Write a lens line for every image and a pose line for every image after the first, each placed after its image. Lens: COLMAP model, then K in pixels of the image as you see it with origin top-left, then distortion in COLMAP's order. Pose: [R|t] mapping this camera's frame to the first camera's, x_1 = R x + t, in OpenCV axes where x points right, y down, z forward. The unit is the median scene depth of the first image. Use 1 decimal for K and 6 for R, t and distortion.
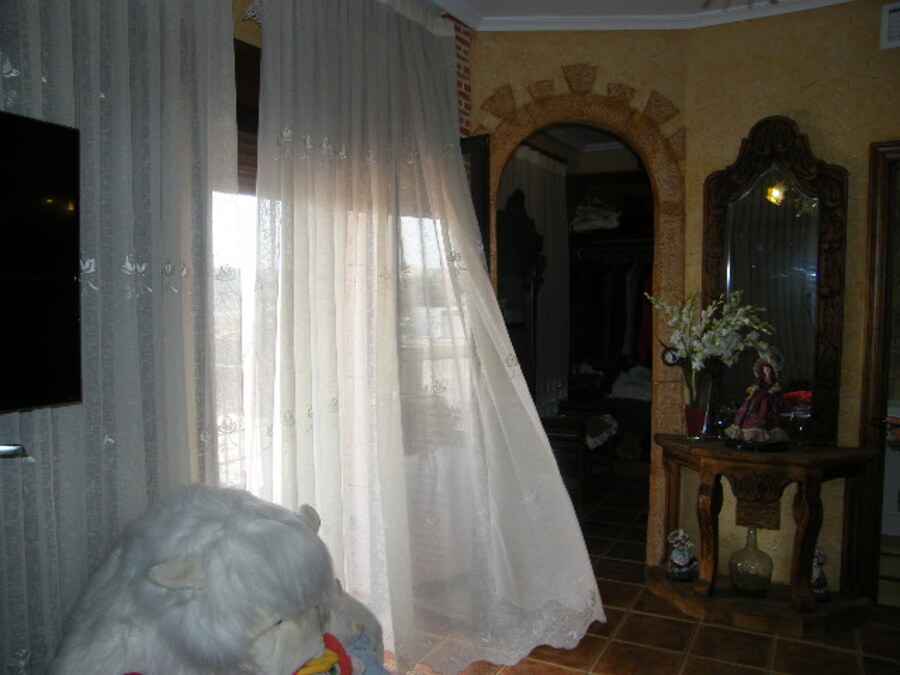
lens RADIAL K [[747.7, 0, 450.0], [0, 747.7, 337.5], [0, 0, 1]] dist [-0.212844, 0.247128]
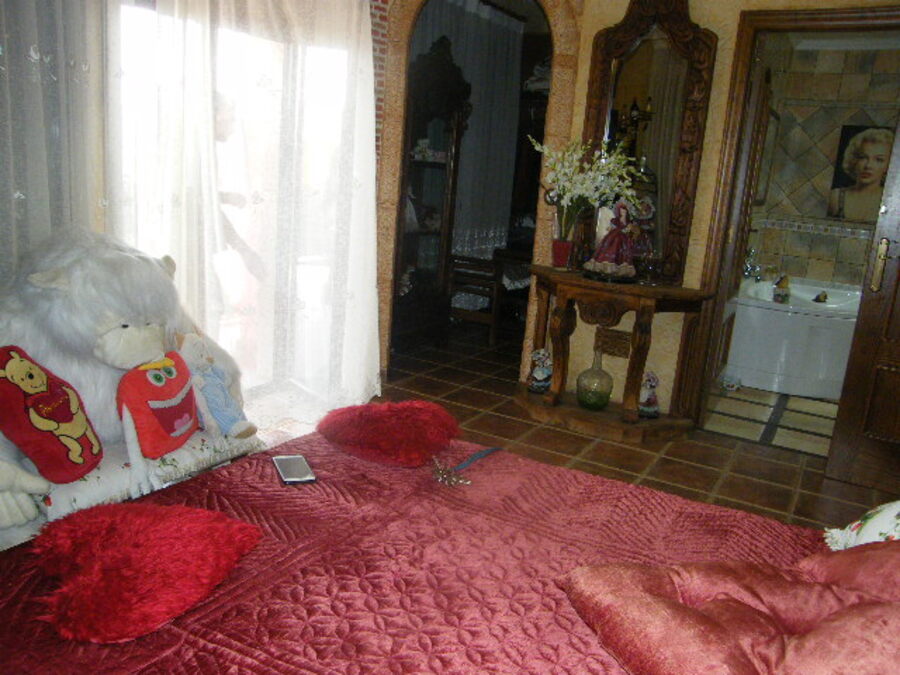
lens RADIAL K [[760.7, 0, 450.0], [0, 760.7, 337.5], [0, 0, 1]] dist [-0.163851, 0.179191]
pose [[0.995888, 0.089307, -0.015232, 0.203284], [-0.085573, 0.982486, 0.165525, 0.066363], [0.029748, -0.163541, 0.986088, -0.188319]]
